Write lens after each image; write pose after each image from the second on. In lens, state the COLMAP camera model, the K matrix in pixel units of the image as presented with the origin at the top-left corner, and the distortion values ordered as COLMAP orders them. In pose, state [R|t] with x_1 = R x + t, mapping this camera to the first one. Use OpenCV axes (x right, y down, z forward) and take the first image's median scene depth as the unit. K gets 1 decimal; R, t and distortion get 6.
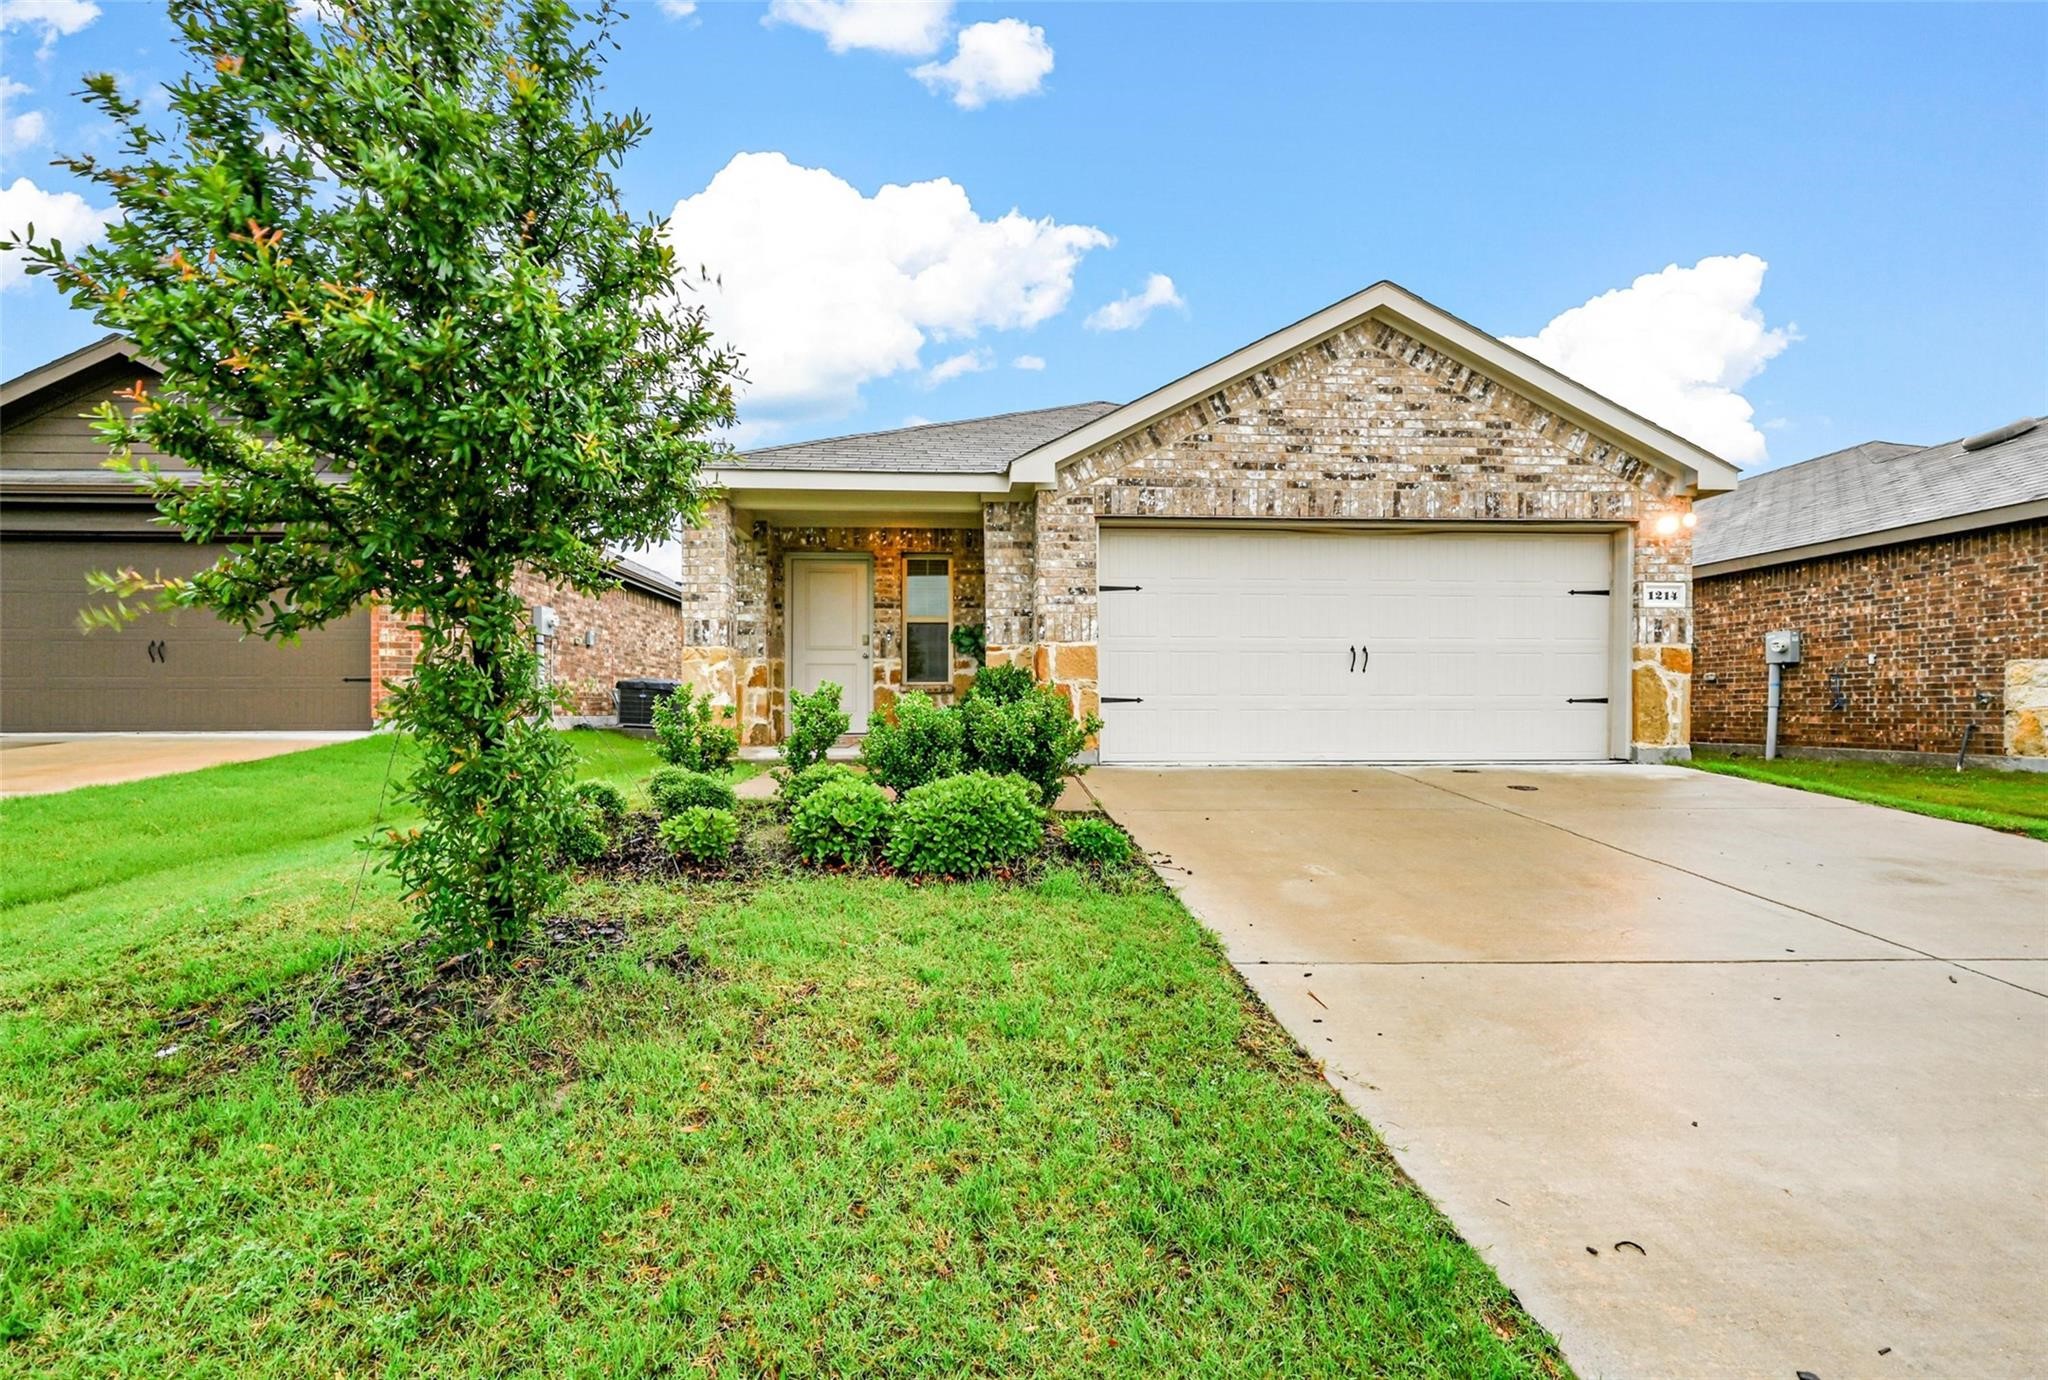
lens RADIAL K [[828.7, 0, 1024.0], [0, 828.7, 690.0], [0, 0, 1]] dist [-0.000274, 0.000038]
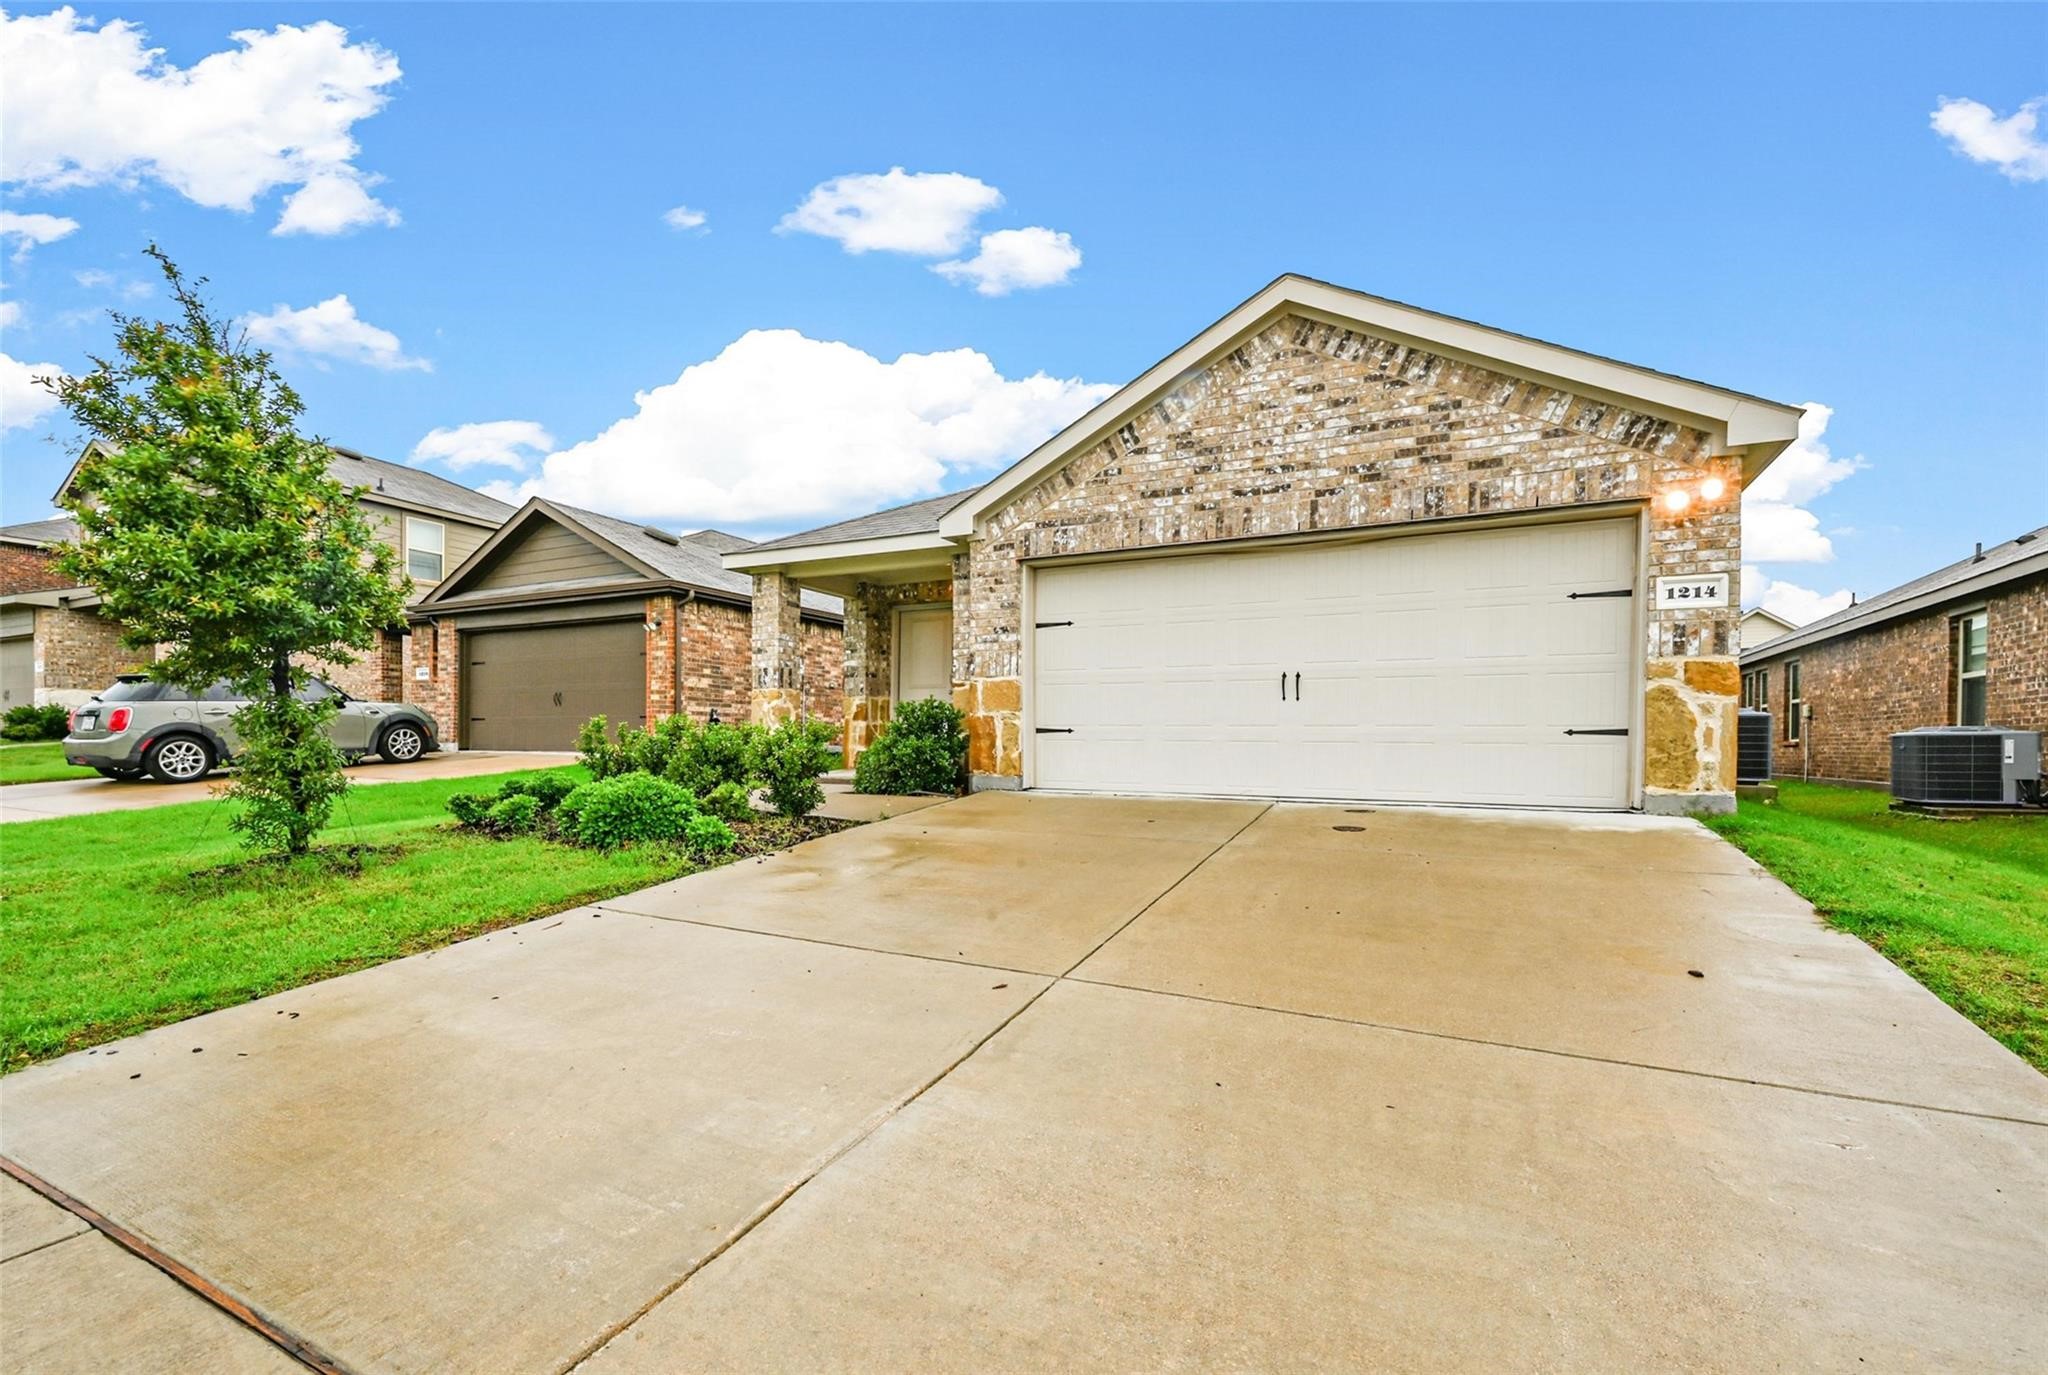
lens RADIAL K [[861.2, 0, 1024.7], [0, 861.2, 726.8], [0, 0, 1]] dist [0.000214, -0.000087]
pose [[0.877189, -0.001226, -0.480145, 0.620389], [0.001101, 0.999999, -0.000542, 0.007974], [0.480145, -0.000053, 0.877189, 0.022610]]
